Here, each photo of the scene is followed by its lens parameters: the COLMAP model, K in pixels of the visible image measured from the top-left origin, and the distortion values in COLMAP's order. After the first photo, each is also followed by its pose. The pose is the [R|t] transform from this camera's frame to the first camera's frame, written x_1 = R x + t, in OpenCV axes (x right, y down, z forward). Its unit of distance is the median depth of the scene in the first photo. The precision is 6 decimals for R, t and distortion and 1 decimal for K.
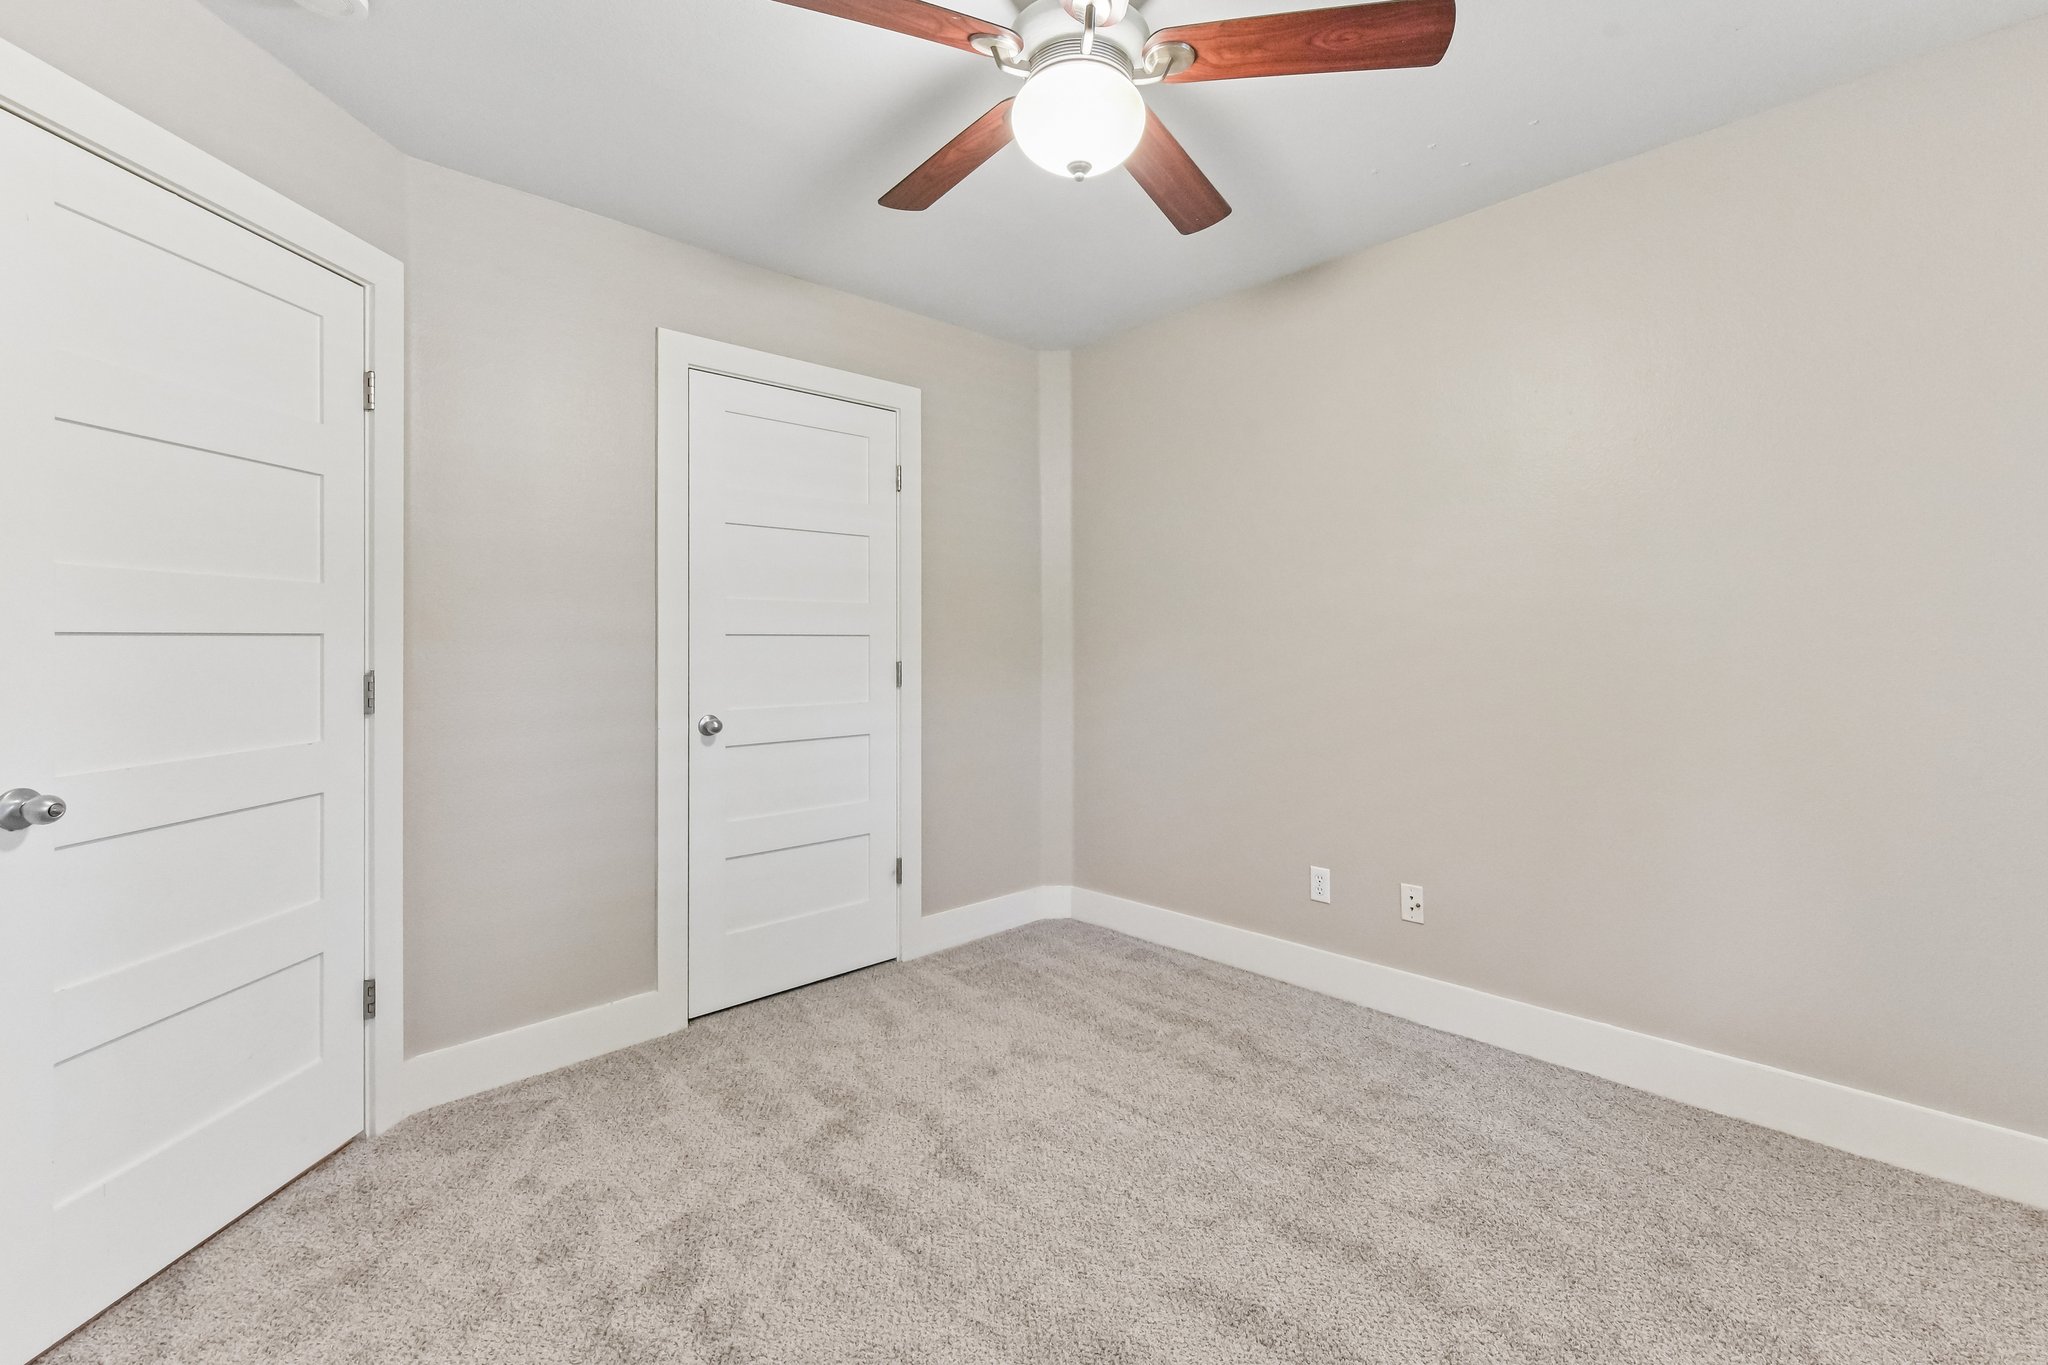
lens RADIAL K [[916.4, 0, 1025.6], [0, 916.4, 637.0], [0, 0, 1]] dist [0.000908, -0.000026]
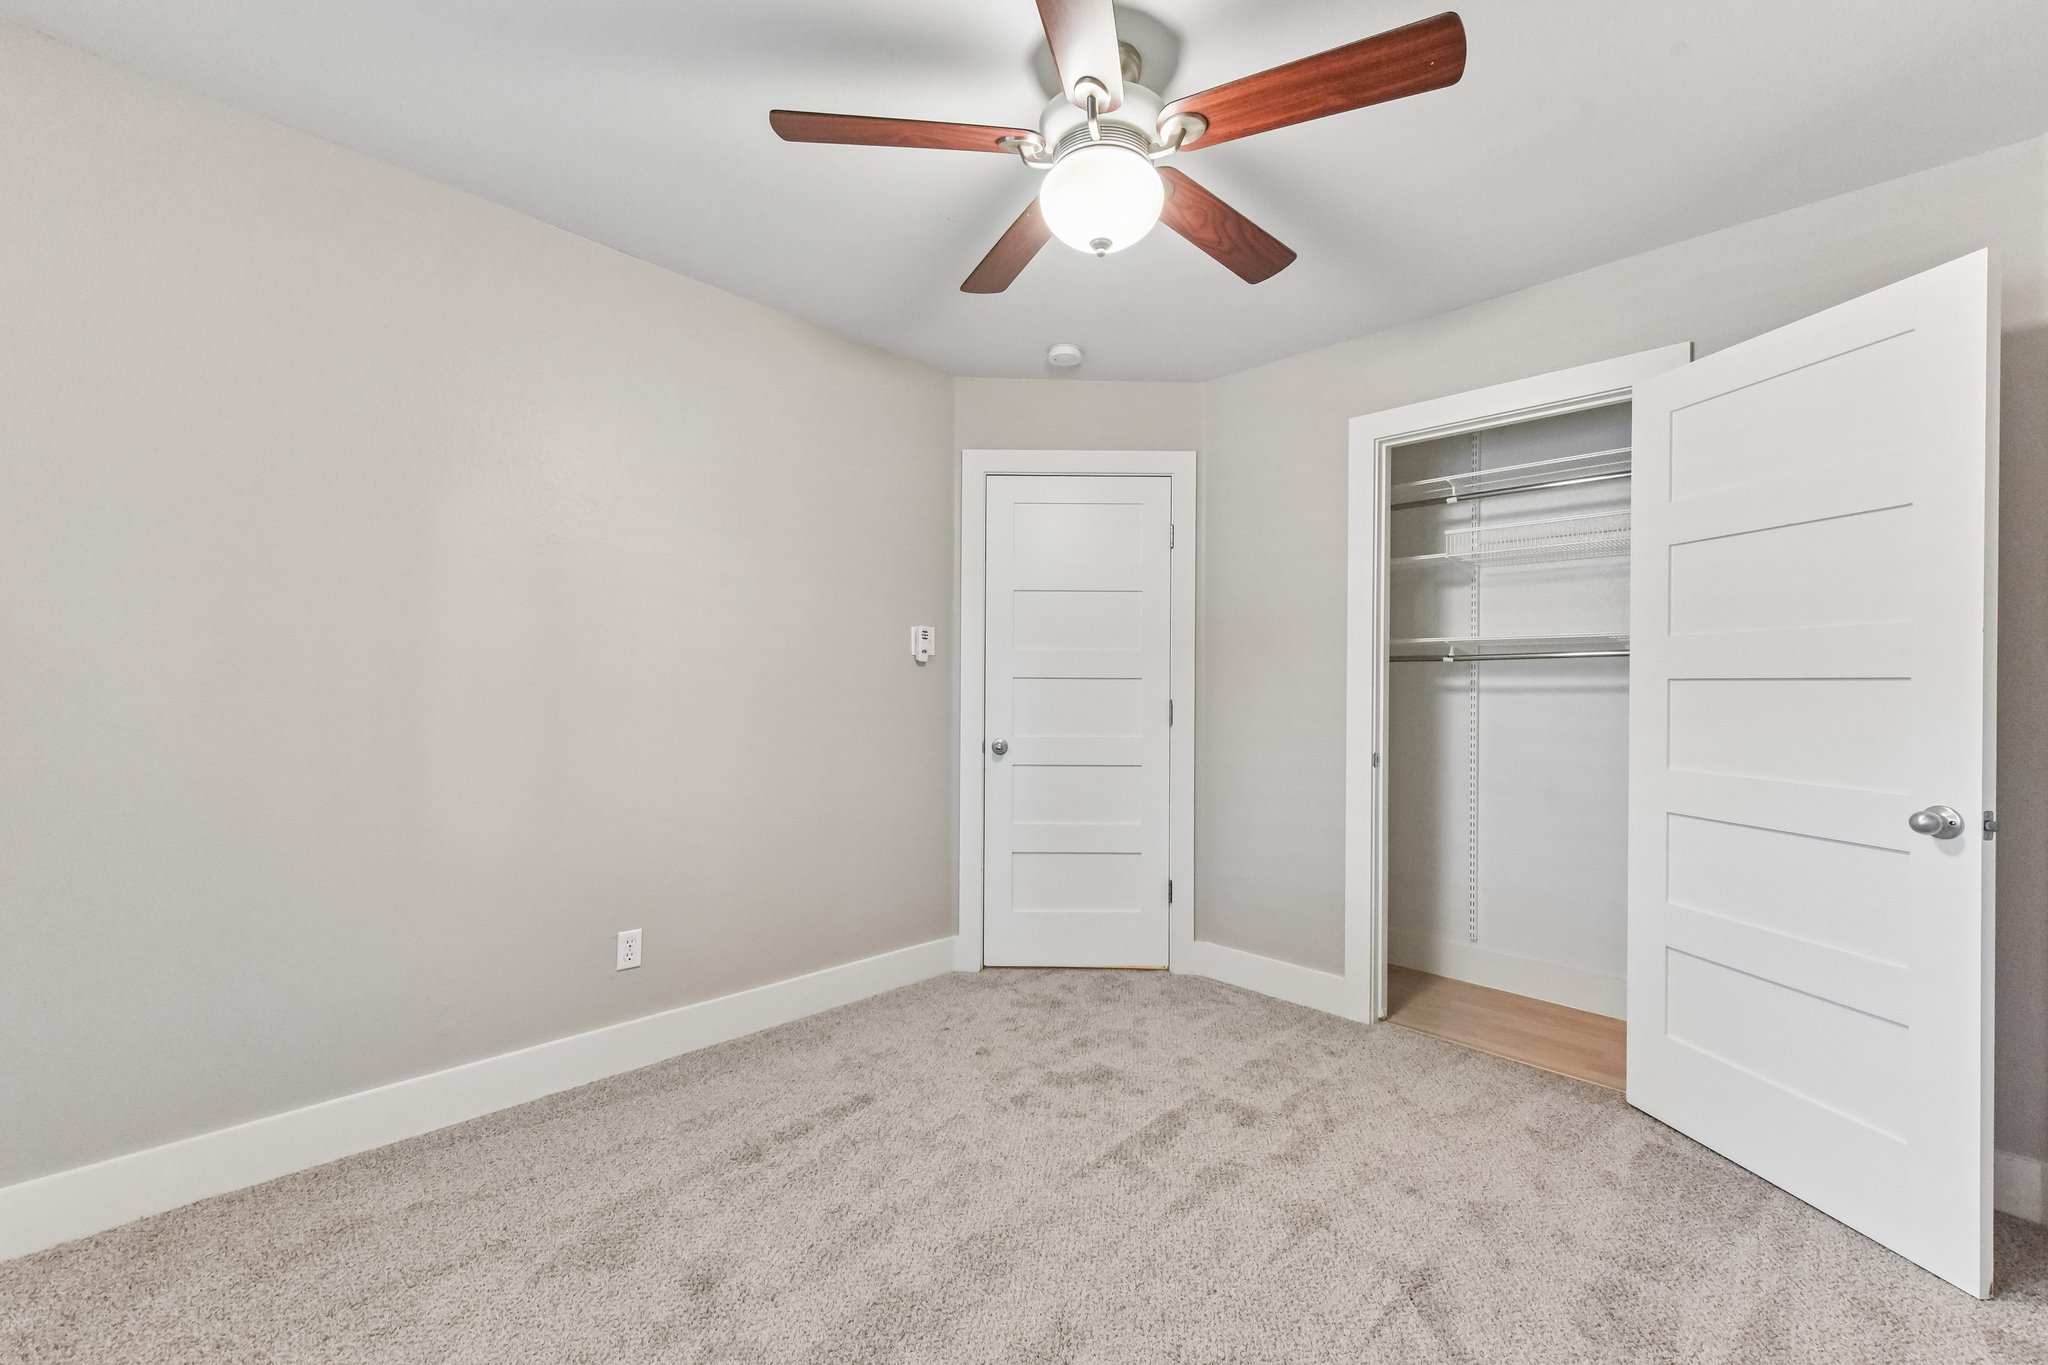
lens RADIAL K [[831.2, 0, 1032.3], [0, 831.2, 680.3], [0, 0, 1]] dist [0.000014, -0.000065]
pose [[0.016367, 0.004425, -0.999856, 0.827090], [-0.001080, 0.999990, 0.004408, -0.006086], [0.999865, 0.001007, 0.016372, 0.712679]]
